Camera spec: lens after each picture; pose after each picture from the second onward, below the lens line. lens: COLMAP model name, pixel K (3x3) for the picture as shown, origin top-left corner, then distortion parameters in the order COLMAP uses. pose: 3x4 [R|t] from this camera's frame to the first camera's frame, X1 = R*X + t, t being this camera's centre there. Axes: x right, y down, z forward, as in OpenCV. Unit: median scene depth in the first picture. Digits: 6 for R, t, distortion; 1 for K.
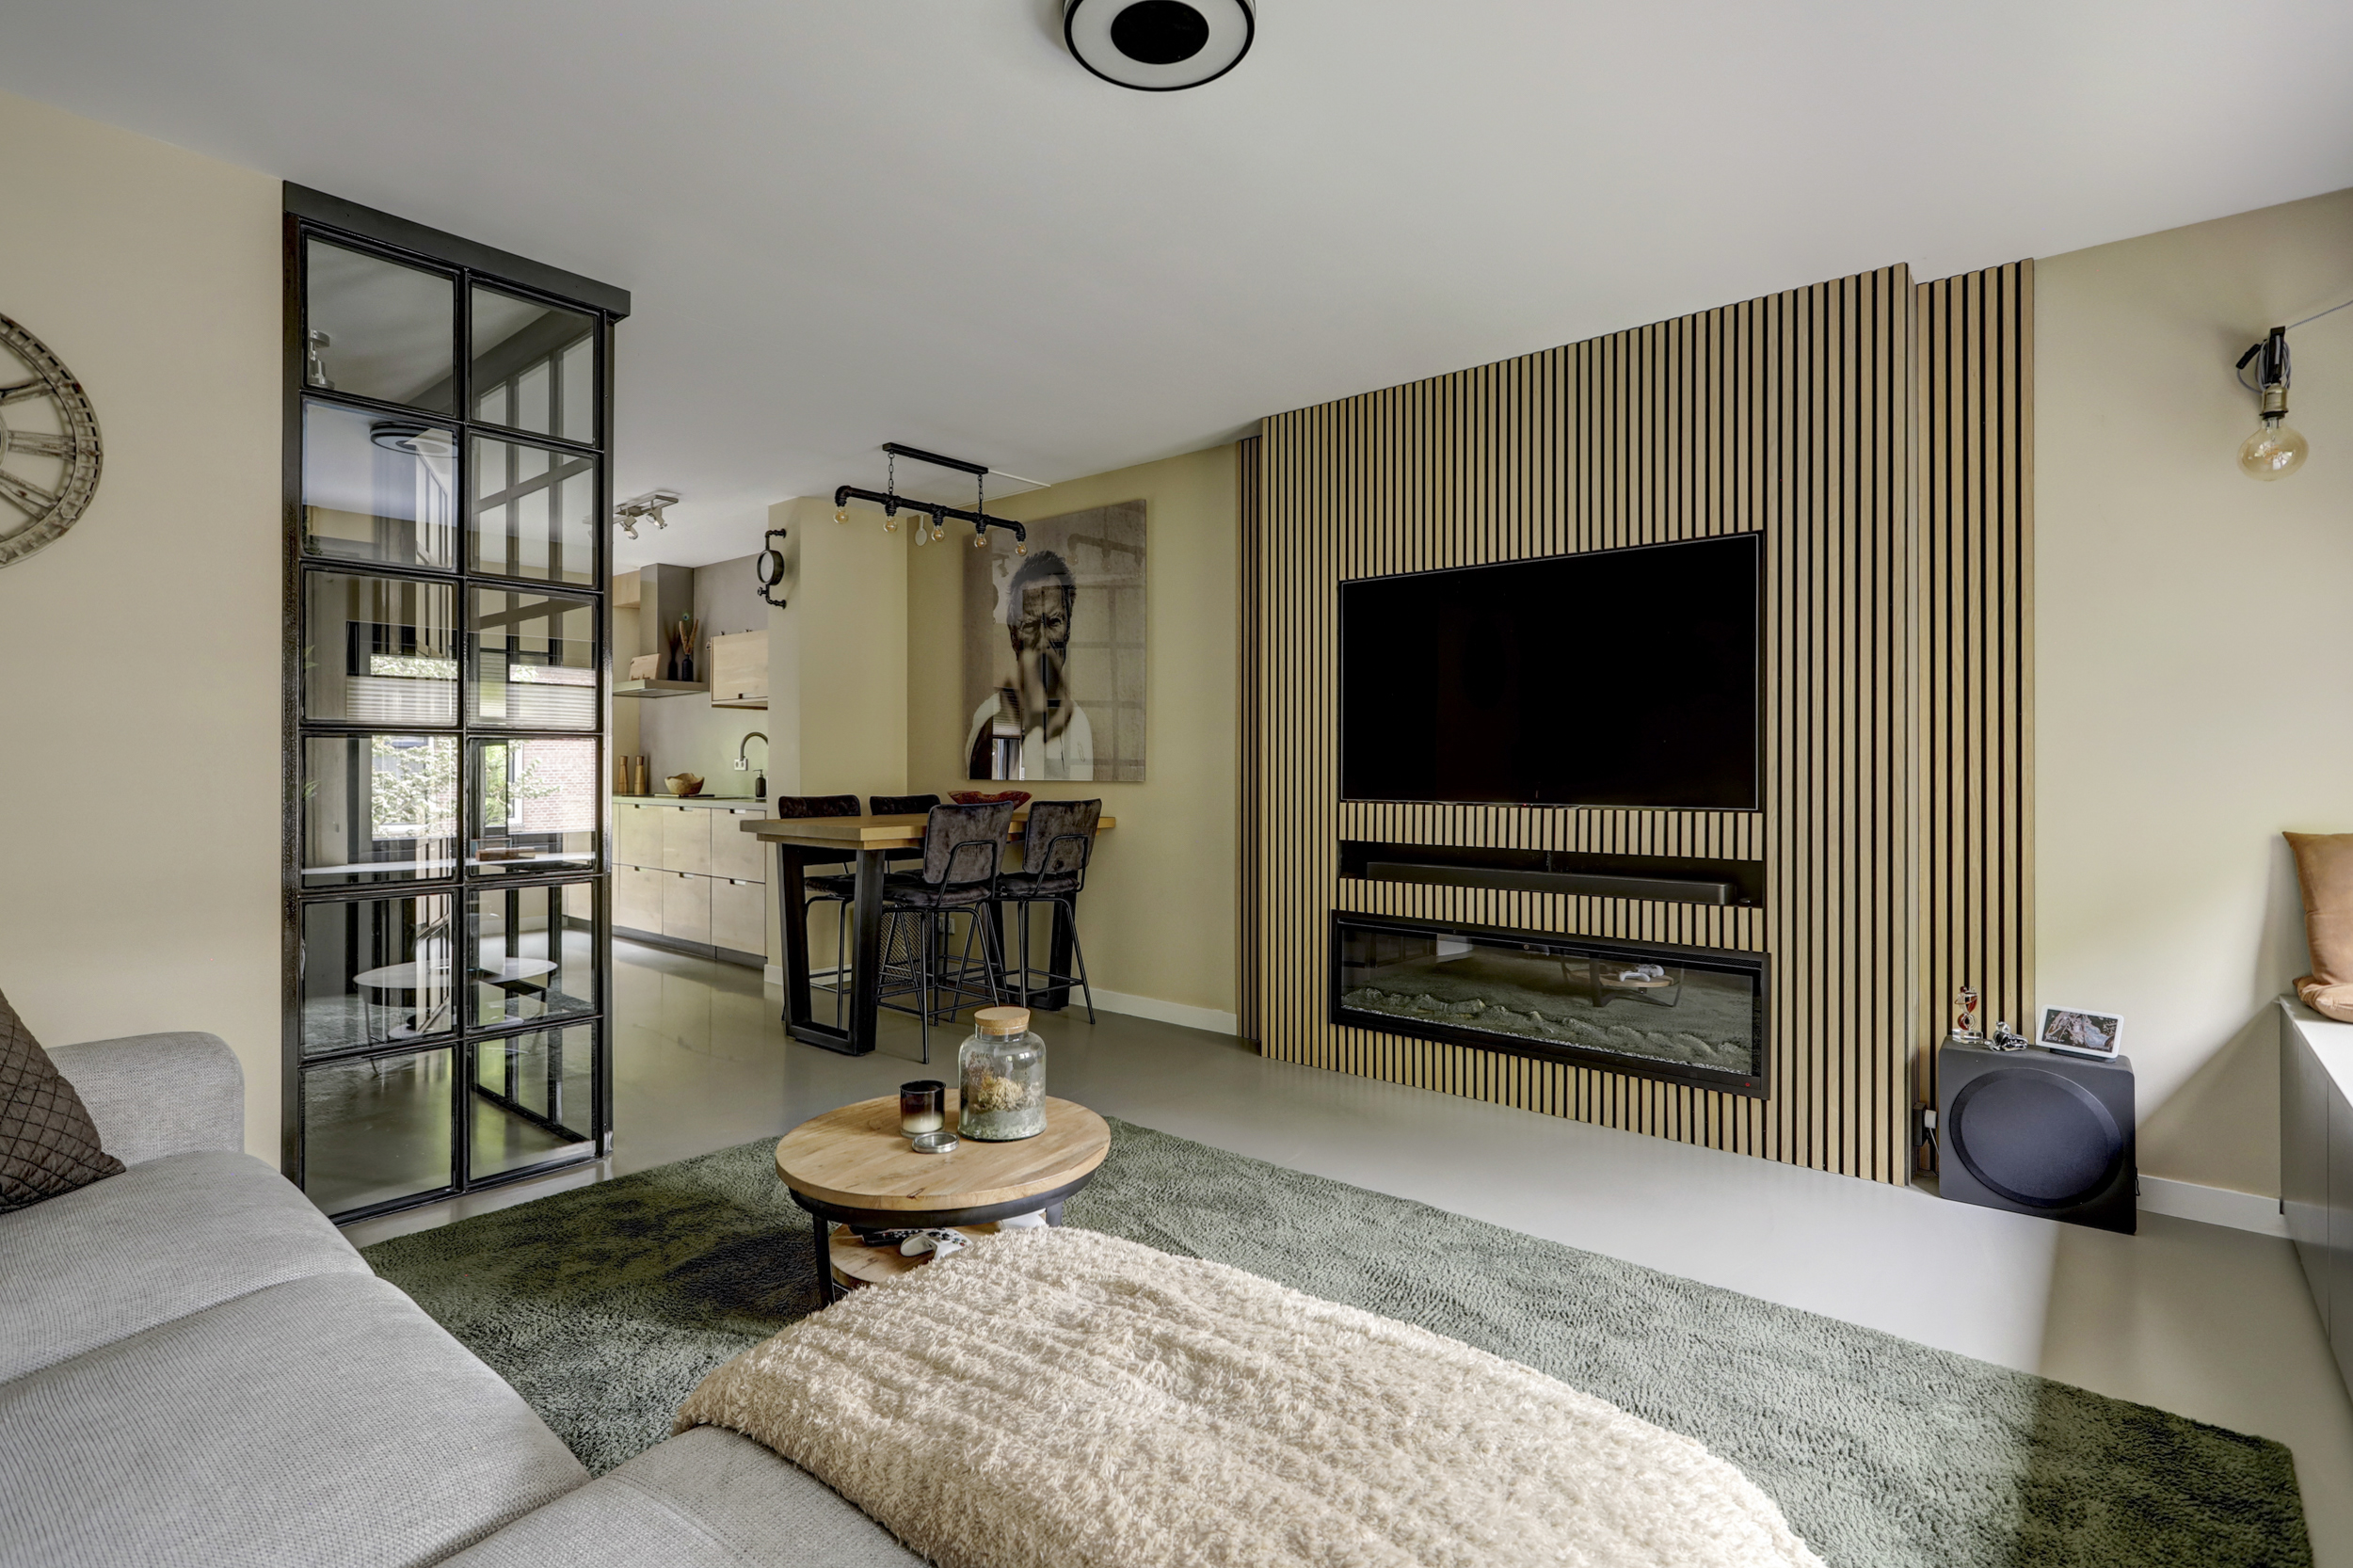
lens RADIAL K [[1139.0, 0, 1164.6], [0, 1139.0, 774.9], [0, 0, 1]] dist [-0.002502, 0.000711]
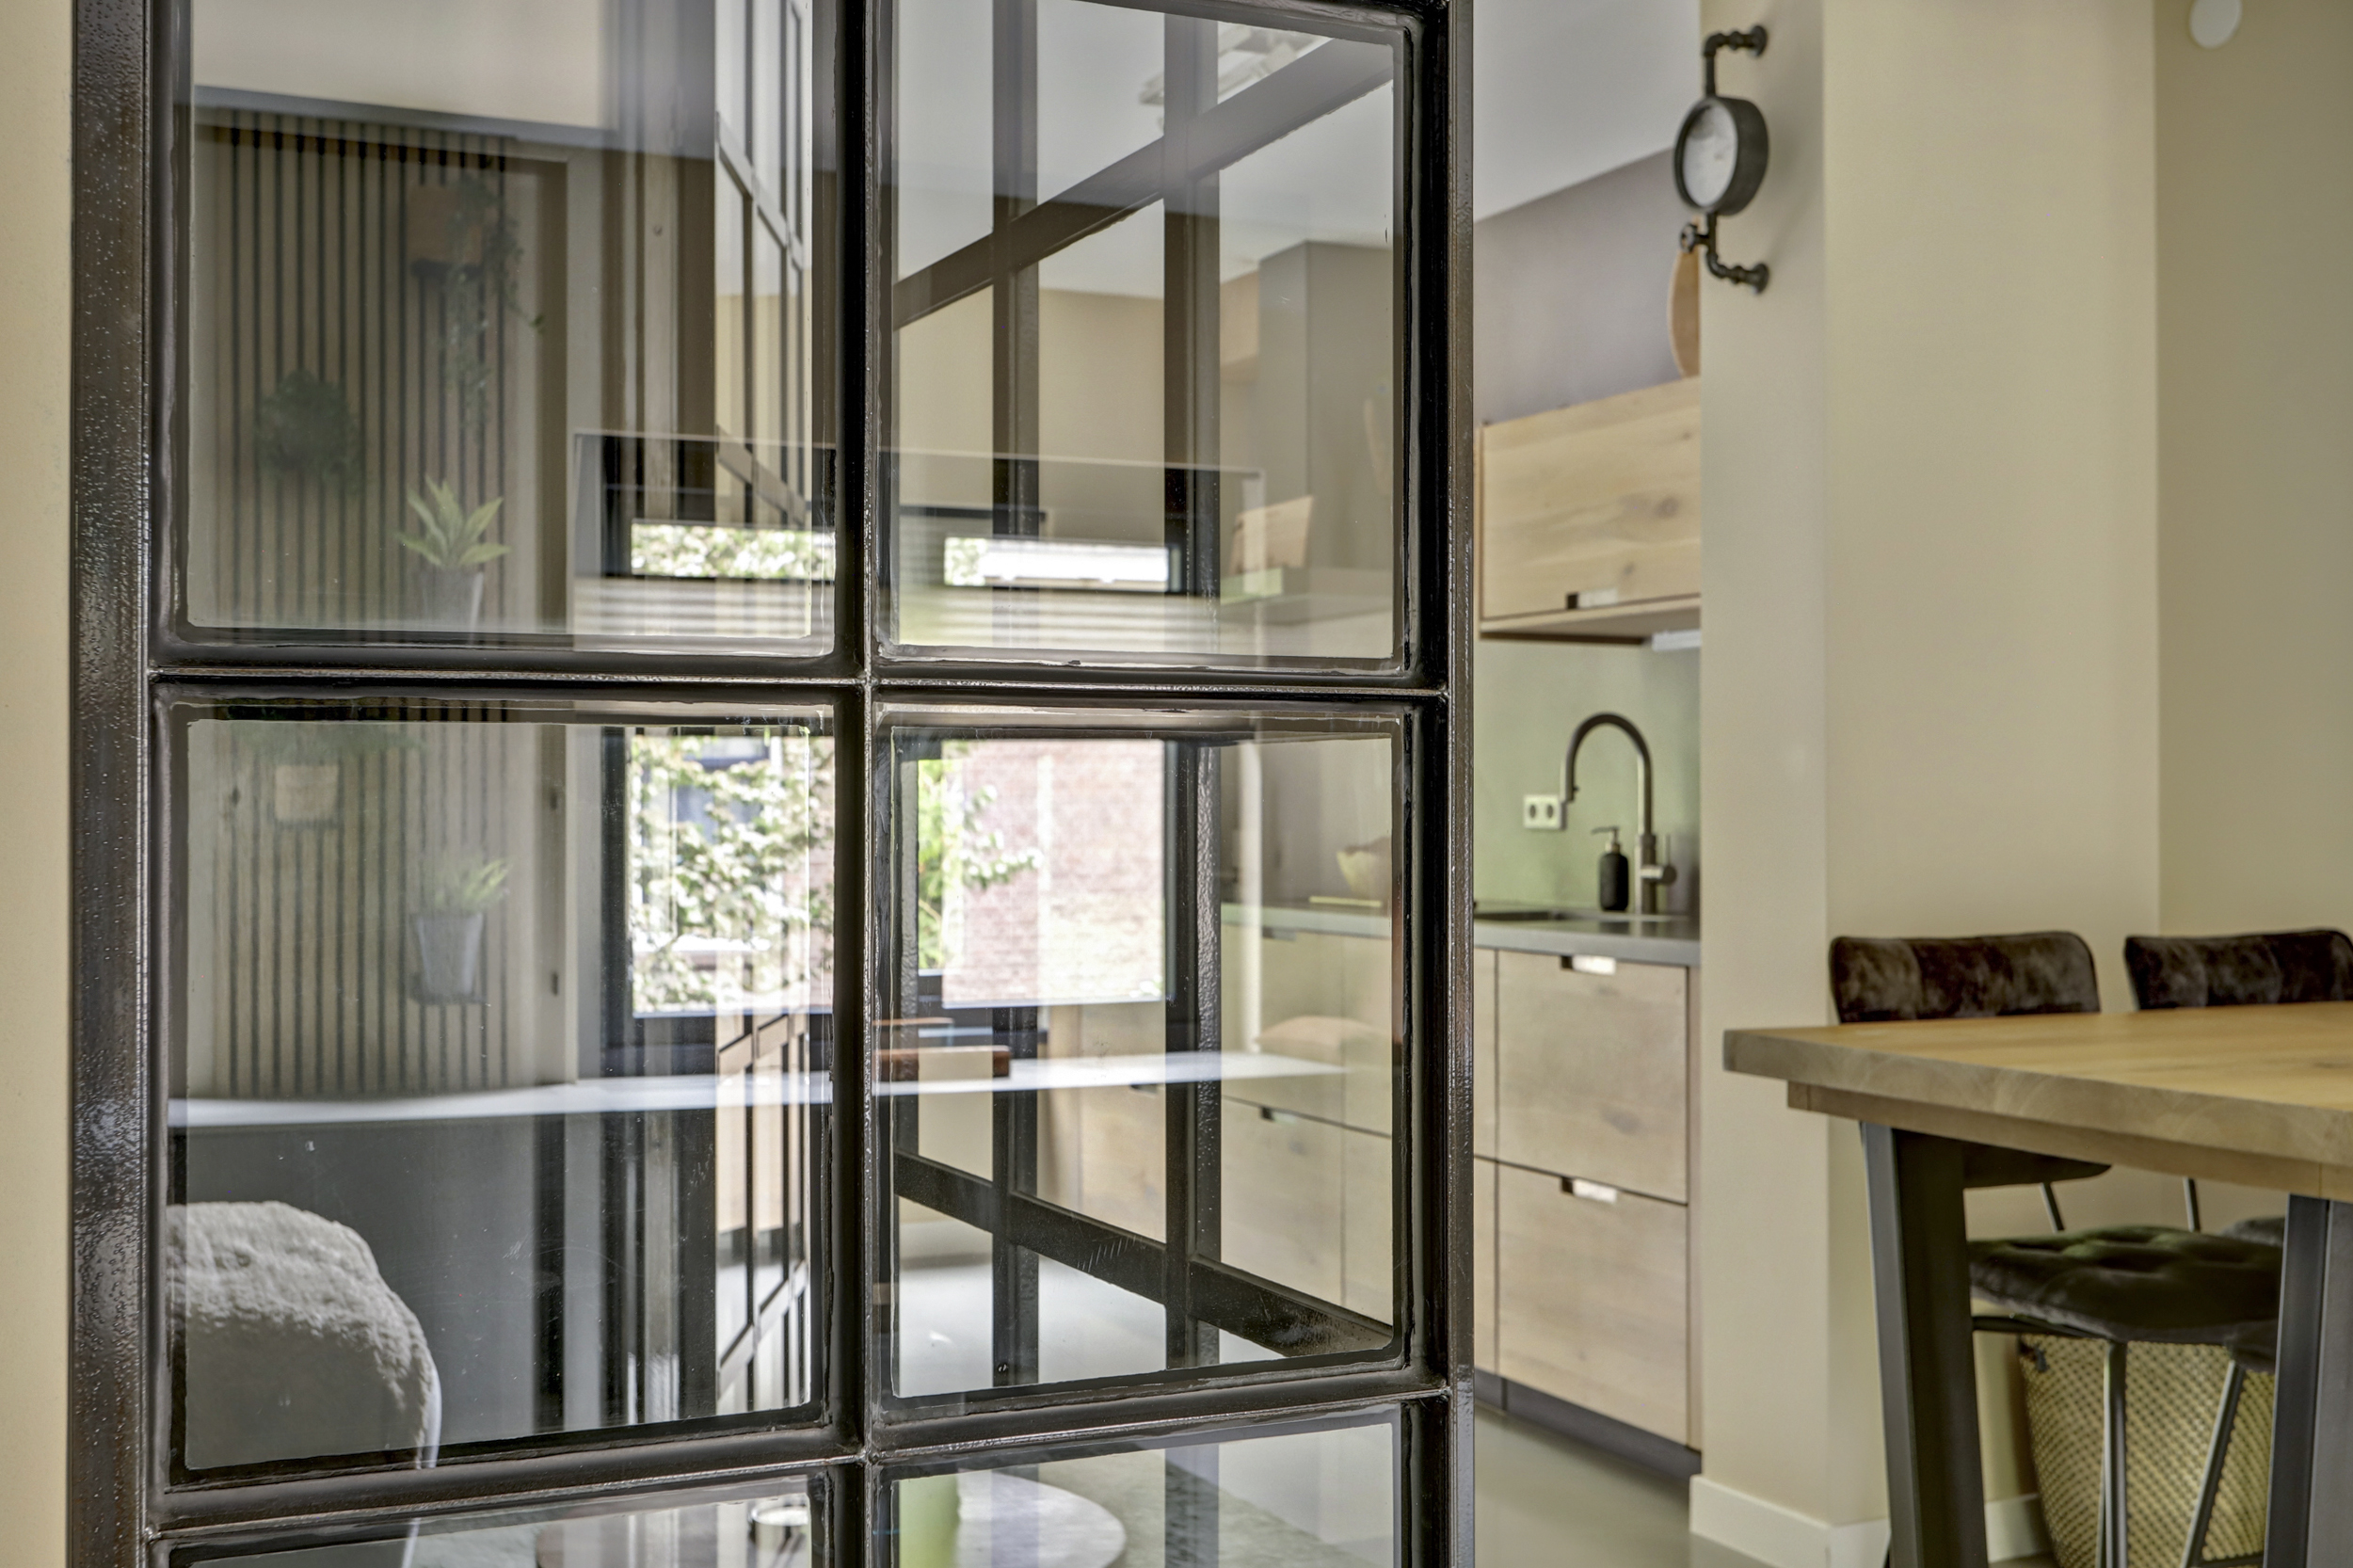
lens RADIAL K [[2705.0, 0, 1178.3], [0, 2705.0, 785.2], [0, 0, 1]] dist [0.098588, 0.006652]
pose [[0.912263, -0.001159, -0.409604, -0.183474], [-0.004659, 0.999902, -0.013204, -0.007127], [0.409579, 0.013954, 0.912168, 0.291469]]
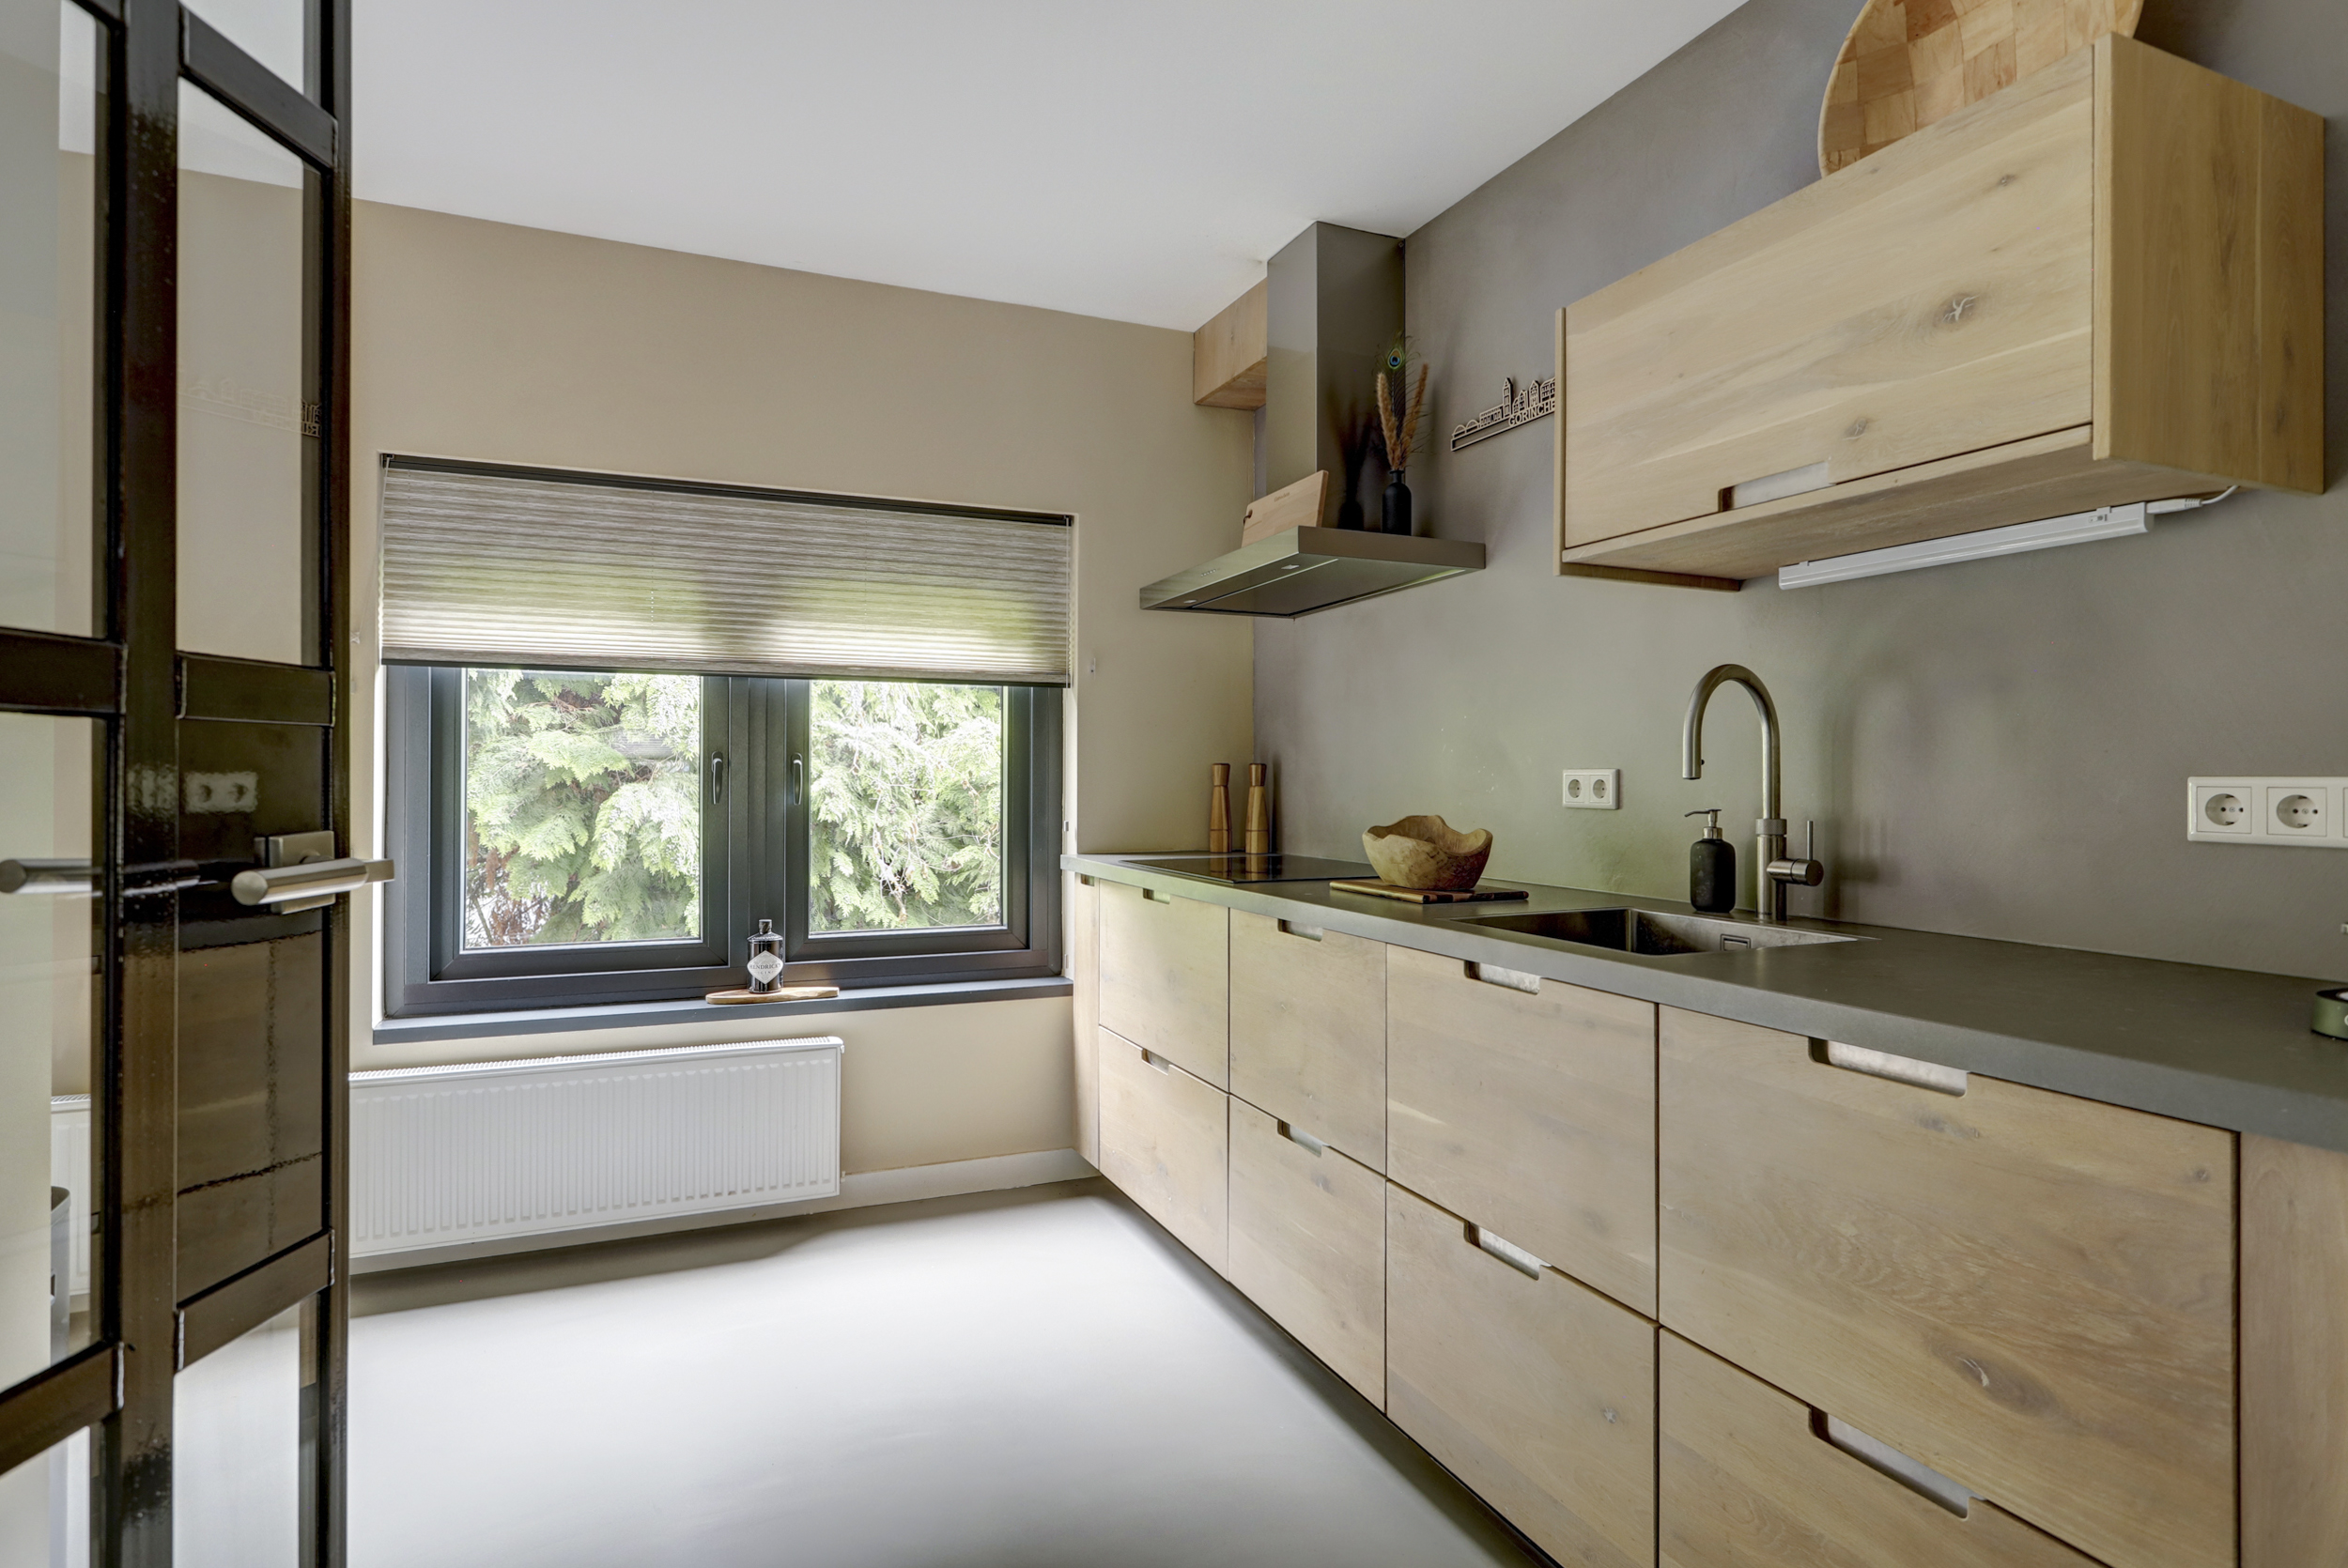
lens RADIAL K [[1230.9, 0, 1165.1], [0, 1230.9, 763.7], [0, 0, 1]] dist [-0.000293, -0.000779]
pose [[0.898334, -0.000108, -0.439313, -0.418434], [-0.007288, 0.999859, -0.015149, -0.012250], [0.439252, 0.016811, 0.898206, 0.830551]]
